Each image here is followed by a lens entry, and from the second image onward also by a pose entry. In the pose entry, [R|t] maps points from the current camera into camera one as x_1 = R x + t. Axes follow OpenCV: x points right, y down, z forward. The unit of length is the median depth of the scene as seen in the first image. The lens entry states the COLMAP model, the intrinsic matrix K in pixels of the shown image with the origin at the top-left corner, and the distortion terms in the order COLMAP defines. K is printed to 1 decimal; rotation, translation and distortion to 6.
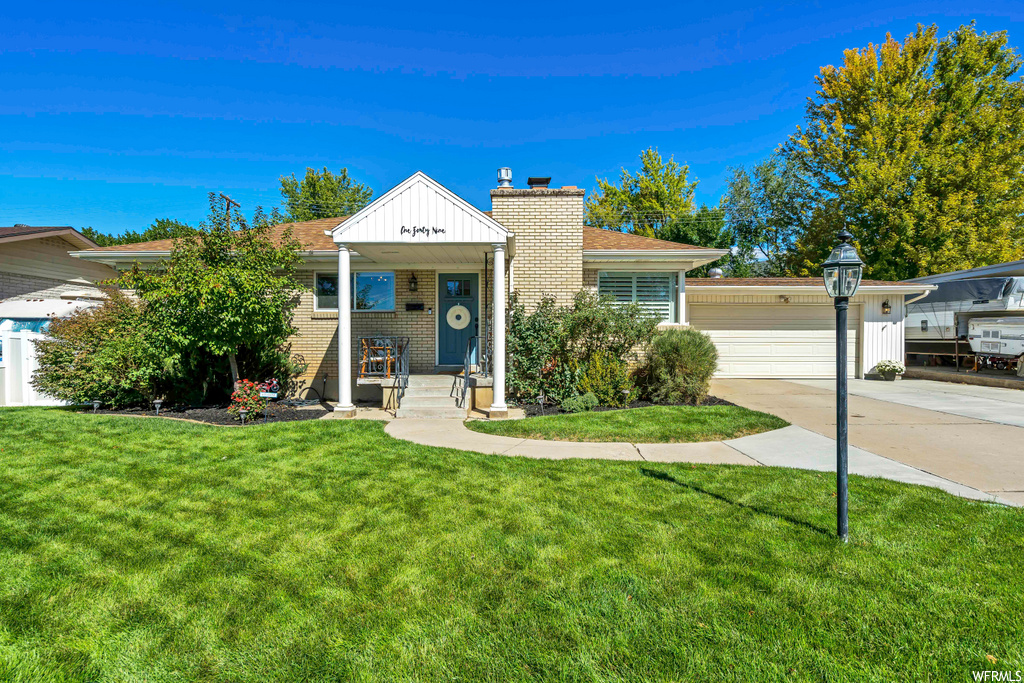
lens RADIAL K [[504.6, 0, 513.7], [0, 504.6, 347.0], [0, 0, 1]] dist [-0.002926, -0.000226]
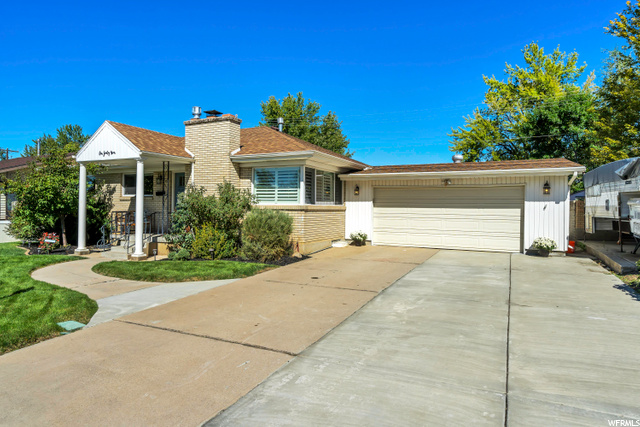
lens RADIAL K [[379.2, 0, 319.8], [0, 379.2, 207.9], [0, 0, 1]] dist [0.006143, 0.000360]
pose [[0.901737, 0.010555, -0.432156, 0.805465], [-0.015884, 0.999836, -0.008722, -0.027110], [0.431993, 0.014730, 0.901757, 0.082586]]
